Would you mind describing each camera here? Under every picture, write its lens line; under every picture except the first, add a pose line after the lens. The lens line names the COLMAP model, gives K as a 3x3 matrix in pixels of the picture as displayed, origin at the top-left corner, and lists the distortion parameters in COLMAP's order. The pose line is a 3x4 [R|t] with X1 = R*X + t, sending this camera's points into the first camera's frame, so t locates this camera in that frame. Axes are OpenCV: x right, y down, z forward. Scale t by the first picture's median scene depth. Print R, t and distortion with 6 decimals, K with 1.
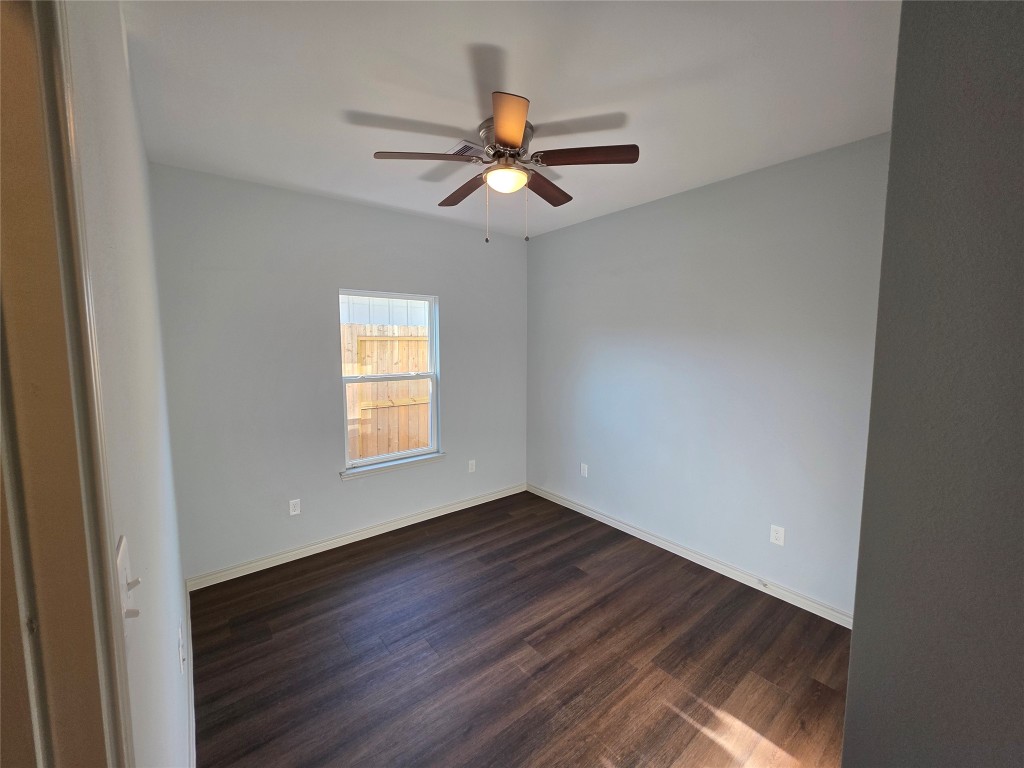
lens RADIAL K [[409.1, 0, 512.0], [0, 409.1, 374.7], [0, 0, 1]] dist [0.001897, 0.000098]
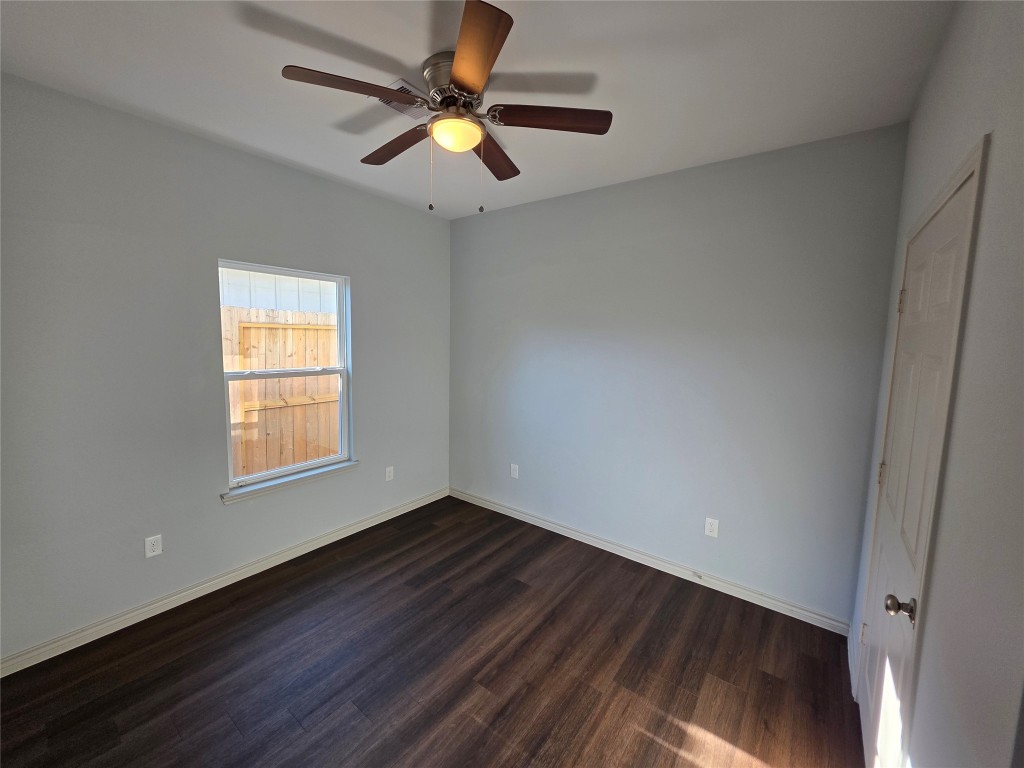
lens RADIAL K [[409.1, 0, 512.0], [0, 409.1, 374.7], [0, 0, 1]] dist [0.001897, 0.000098]
pose [[0.970393, -0.001021, 0.241530, -0.085007], [-0.002557, 0.999892, 0.014500, -0.003968], [-0.241519, -0.014689, 0.970285, 0.133375]]
